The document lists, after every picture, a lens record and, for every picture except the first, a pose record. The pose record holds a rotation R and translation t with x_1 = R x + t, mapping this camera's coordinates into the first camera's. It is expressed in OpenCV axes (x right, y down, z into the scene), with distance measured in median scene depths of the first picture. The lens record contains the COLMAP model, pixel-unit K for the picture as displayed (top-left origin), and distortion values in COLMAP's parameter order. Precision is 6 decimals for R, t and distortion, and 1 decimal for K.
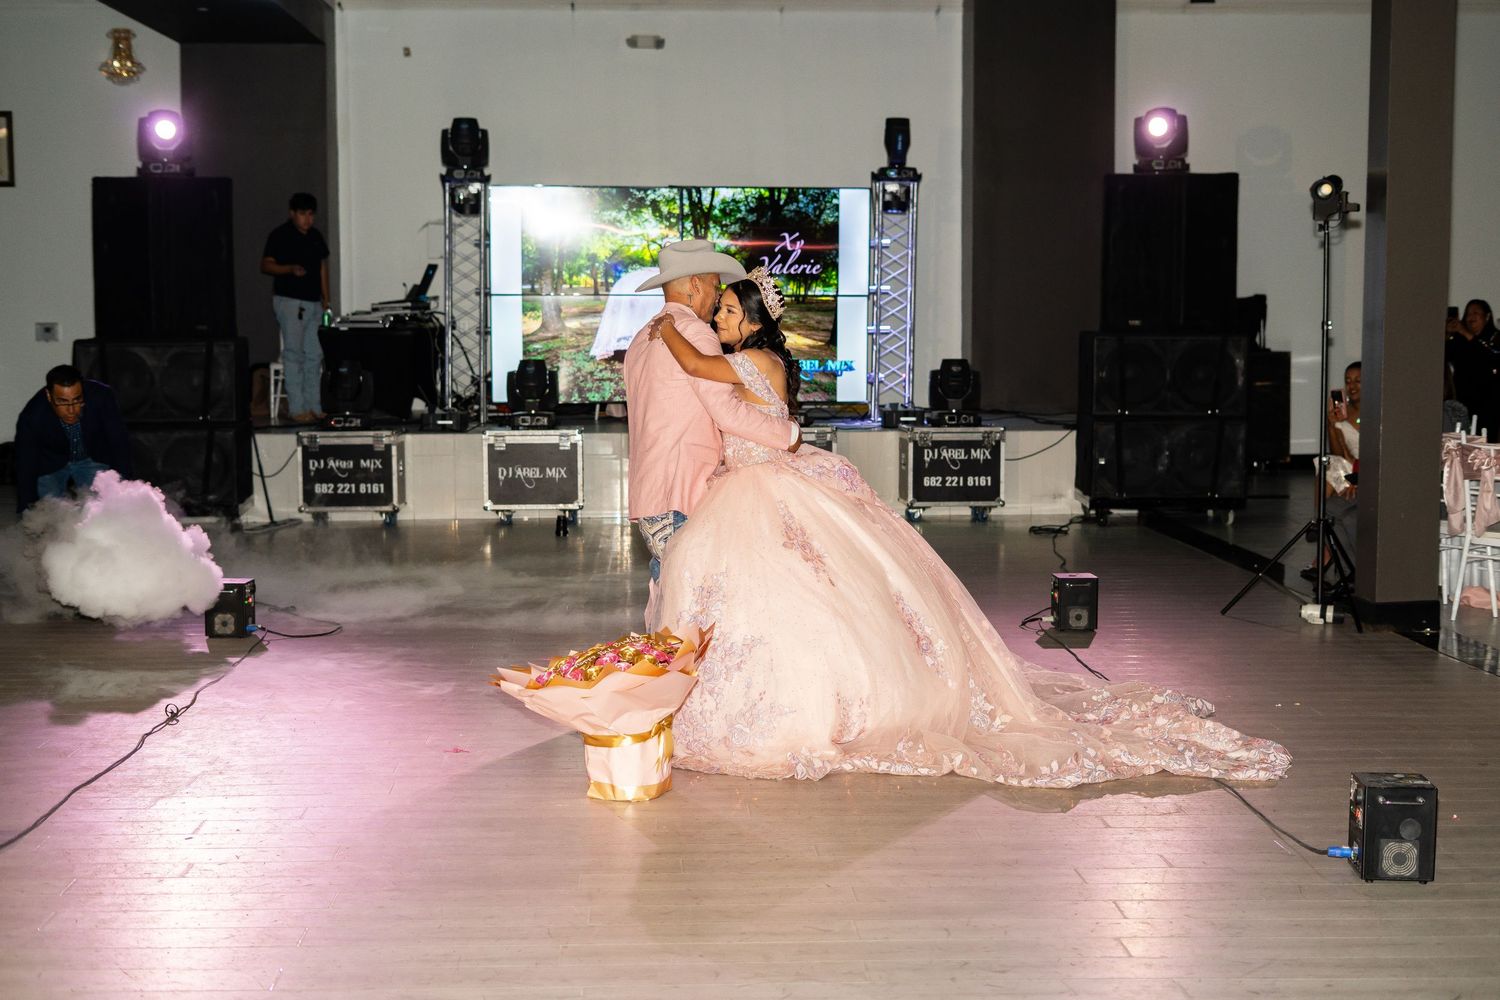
lens RADIAL K [[2231.3, 0, 750.0], [0, 2231.3, 500.0], [0, 0, 1]] dist [-0.007318, -0.028348]
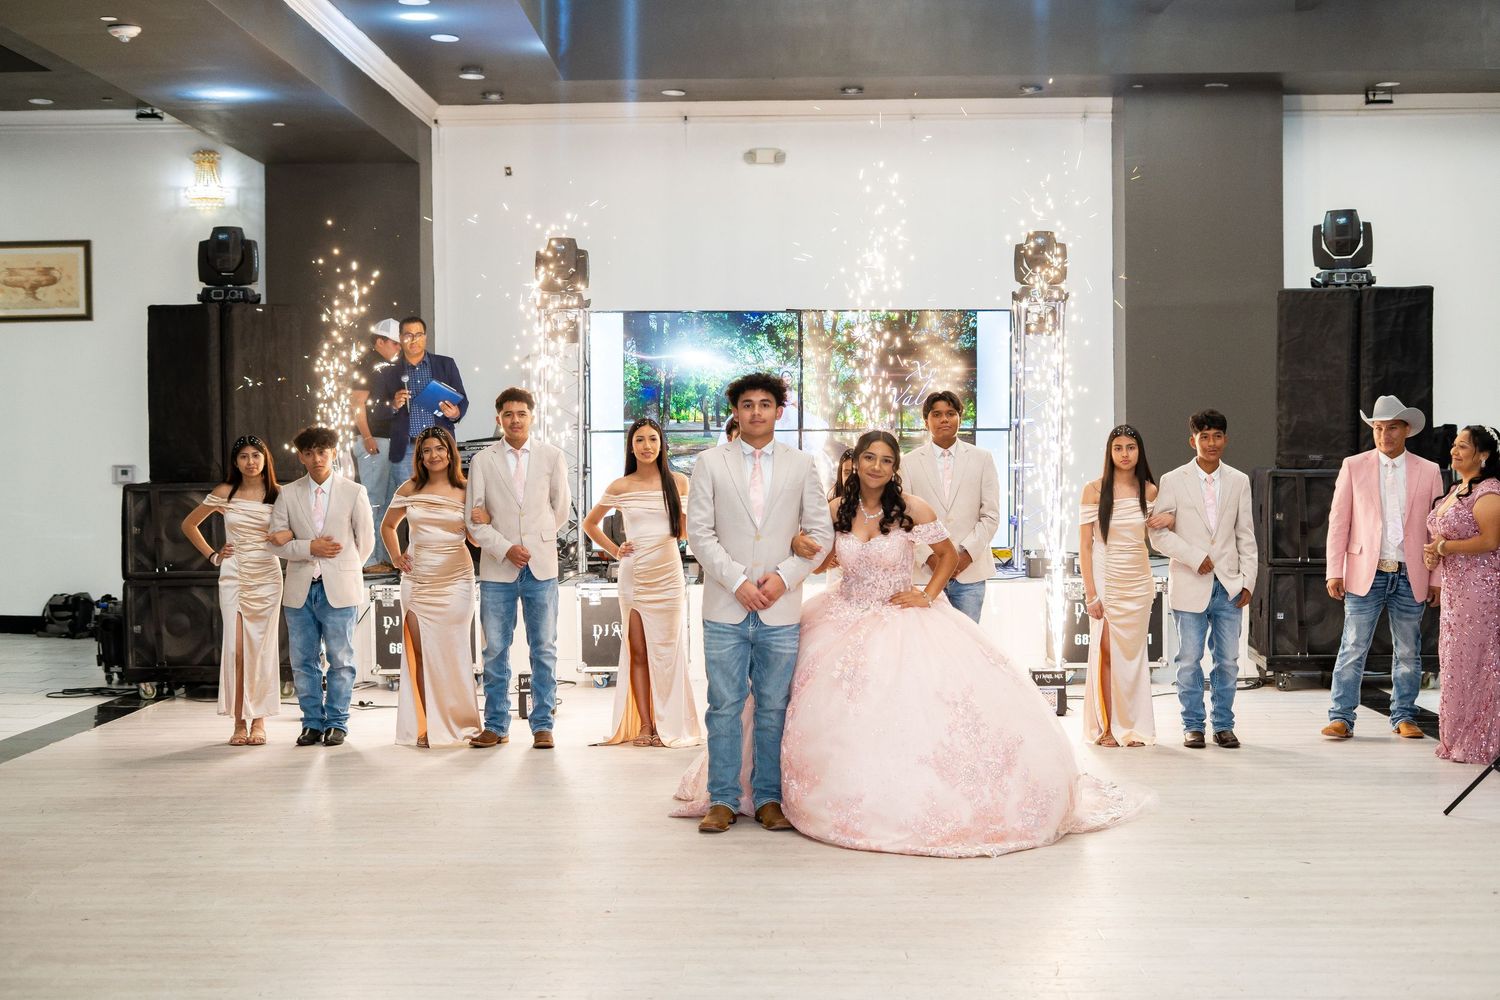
lens RADIAL K [[2212.3, 0, 750.0], [0, 2212.3, 500.0], [0, 0, 1]] dist [-0.016867, -0.024482]
pose [[0.997765, -0.005344, -0.066608, 0.008015], [0.001342, 0.998199, -0.059980, -0.010321], [0.066808, 0.059756, 0.995975, 0.112581]]
